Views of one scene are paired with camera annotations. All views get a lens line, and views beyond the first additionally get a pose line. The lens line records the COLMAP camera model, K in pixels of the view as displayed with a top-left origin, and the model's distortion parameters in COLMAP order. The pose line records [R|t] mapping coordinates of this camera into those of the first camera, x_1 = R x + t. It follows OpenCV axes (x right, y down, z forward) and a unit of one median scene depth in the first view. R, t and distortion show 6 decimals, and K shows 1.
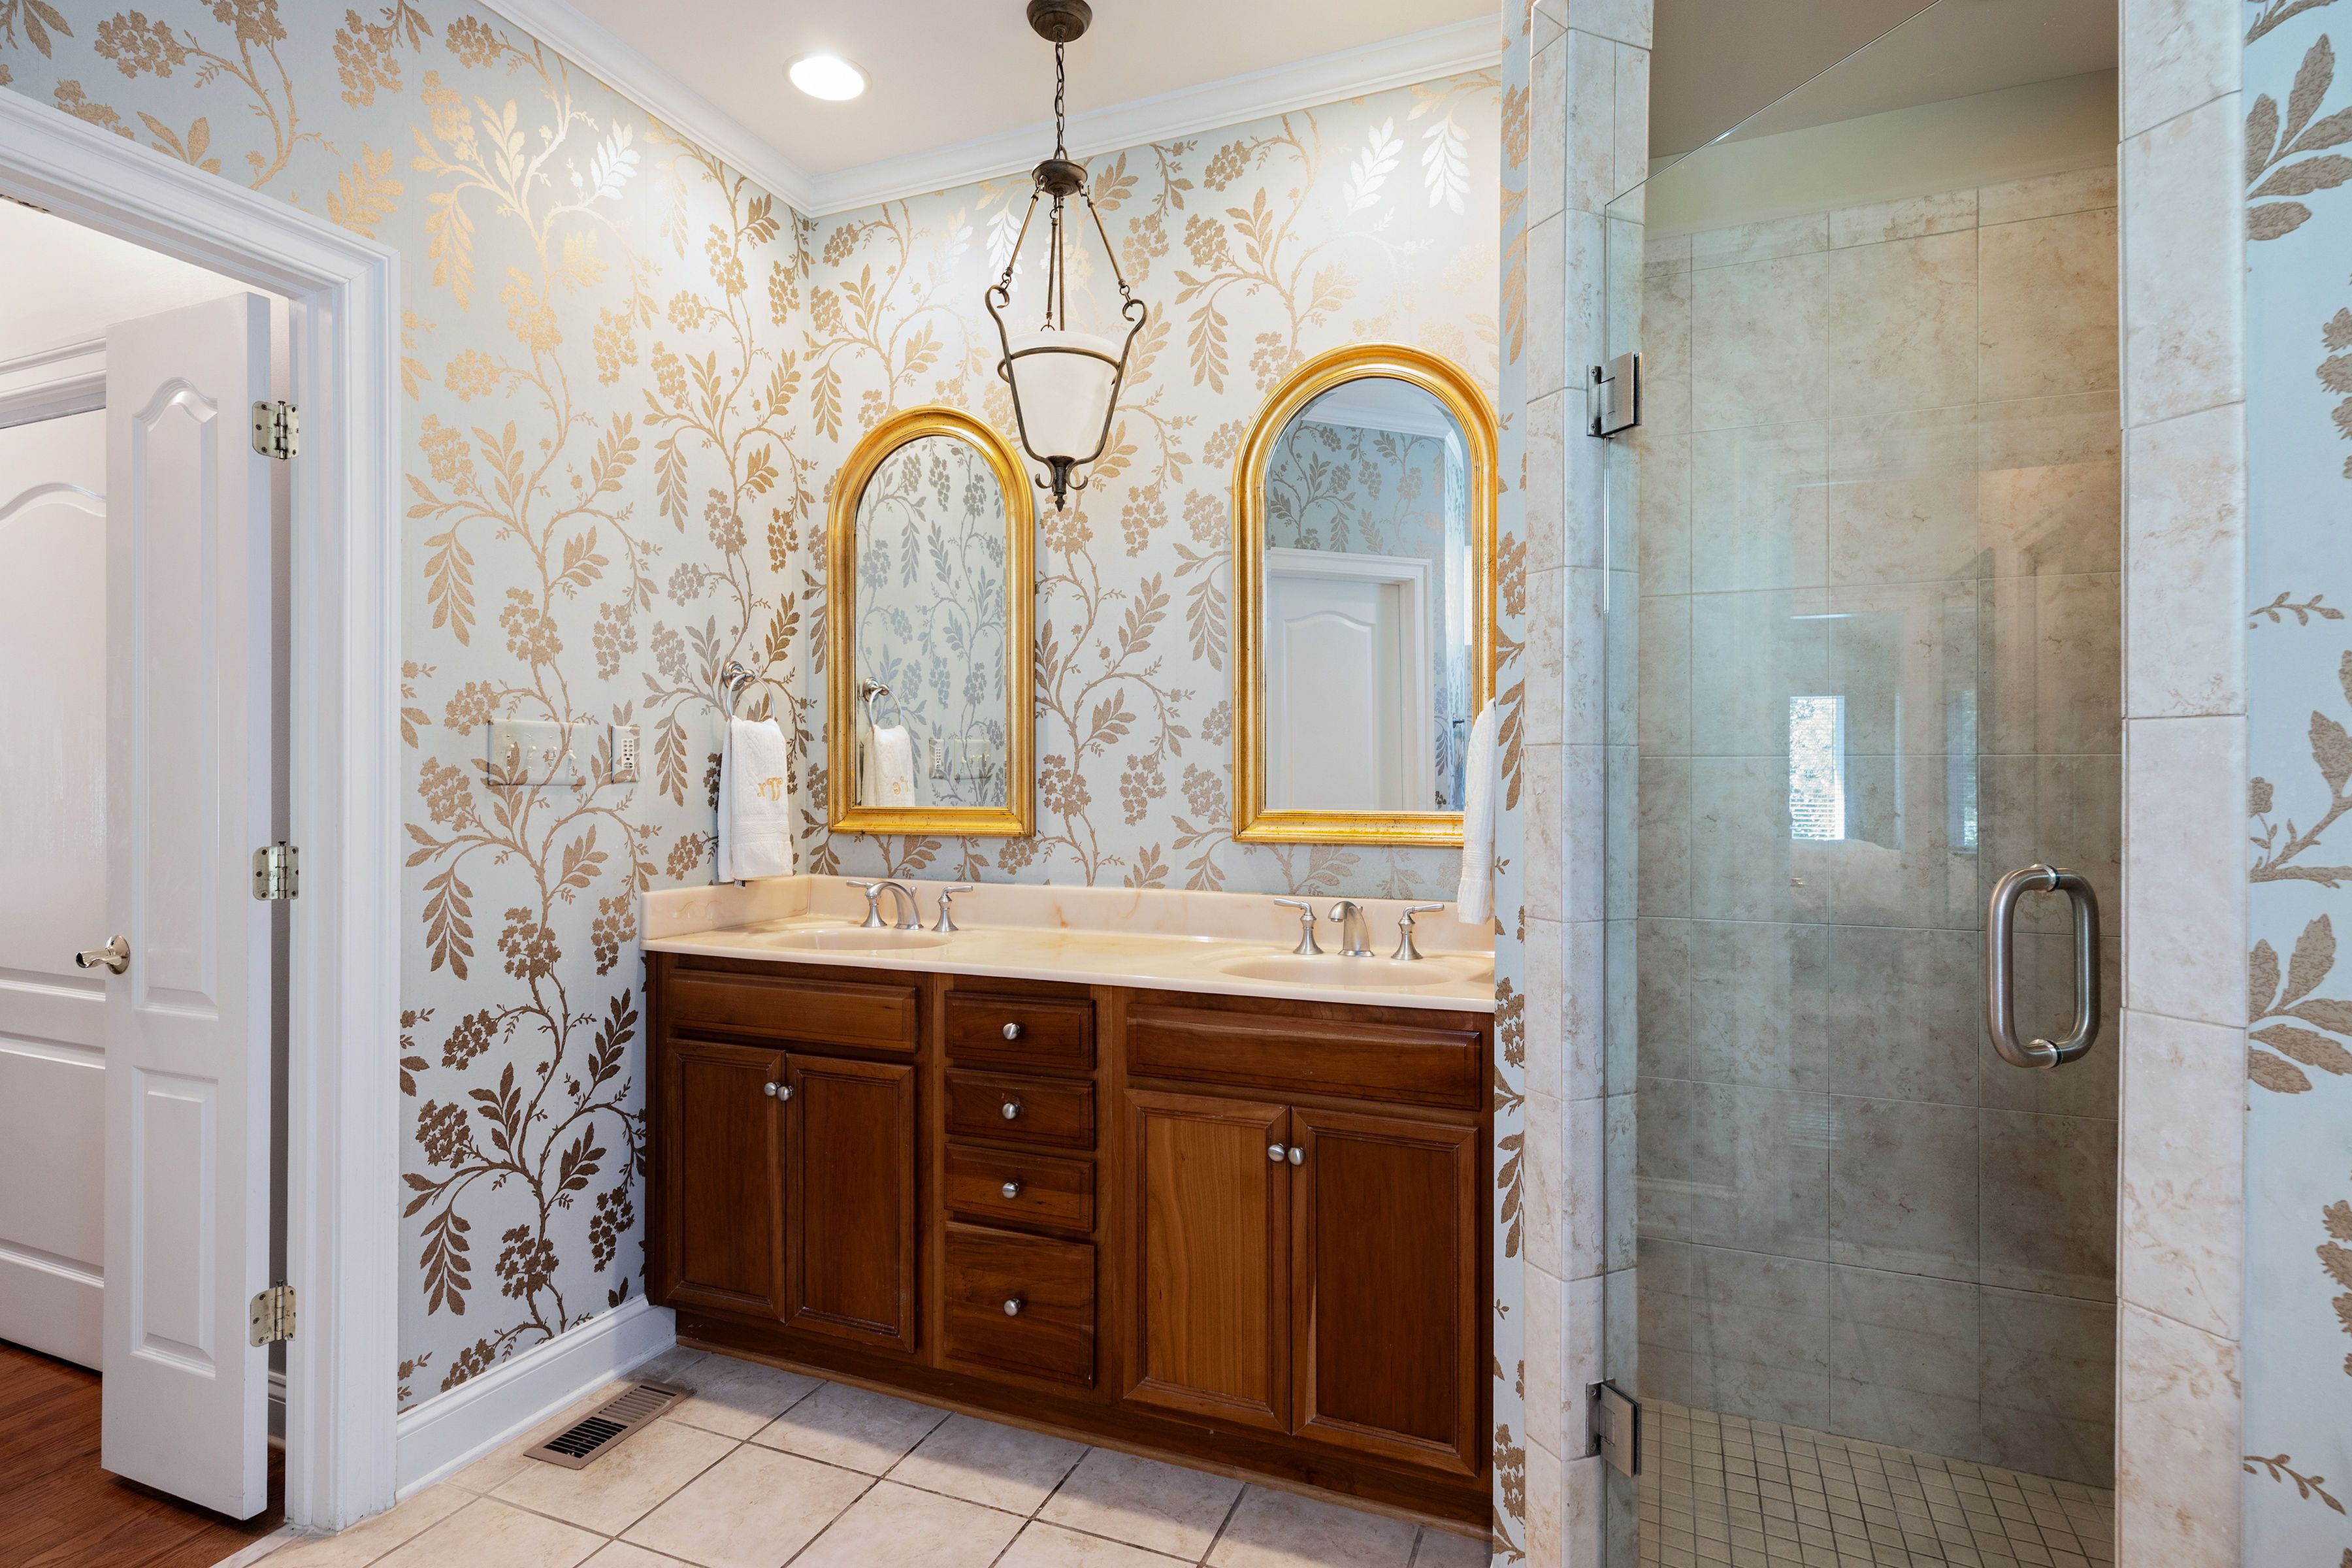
lens RADIAL K [[1225.4, 0, 1164.7], [0, 1225.4, 782.3], [0, 0, 1]] dist [-0.005448, 0.000841]
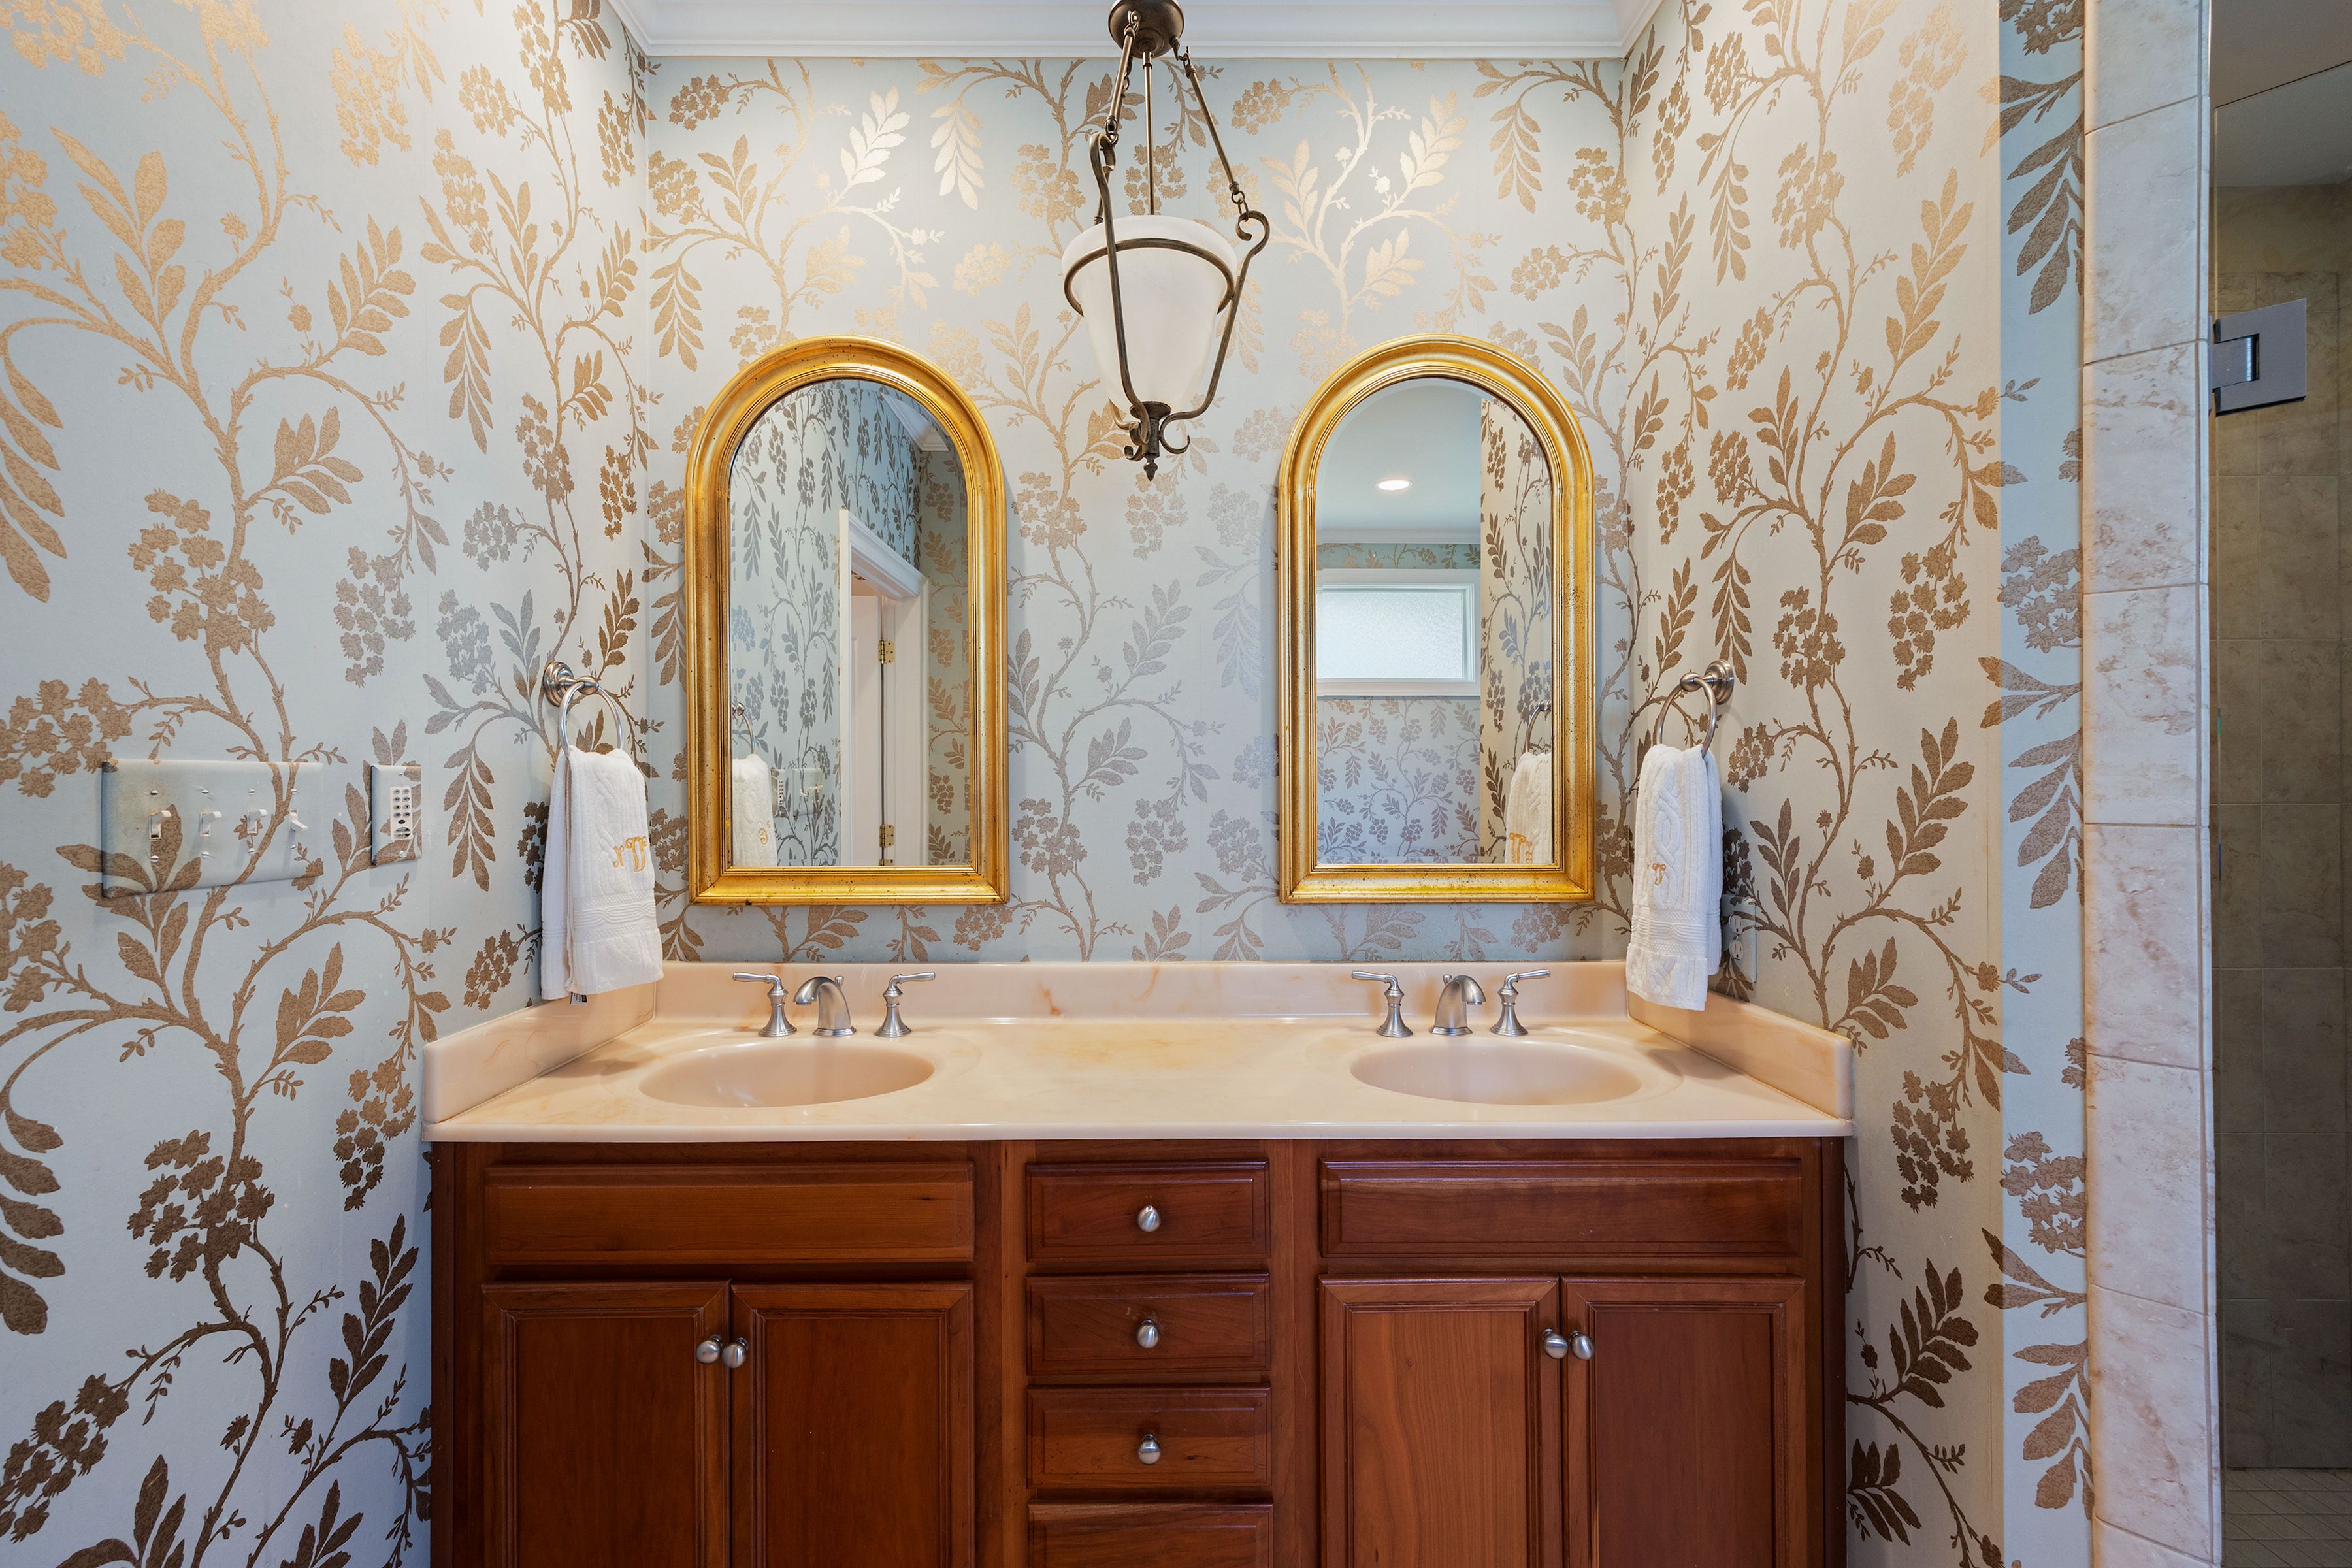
lens RADIAL K [[959.3, 0, 1183.9], [0, 959.3, 784.8], [0, 0, 1]] dist [0.002670, -0.000866]
pose [[0.916600, -0.004036, 0.399786, -0.274290], [0.003616, 0.999992, 0.001806, -0.035365], [-0.399790, -0.000210, 0.916607, 0.424350]]
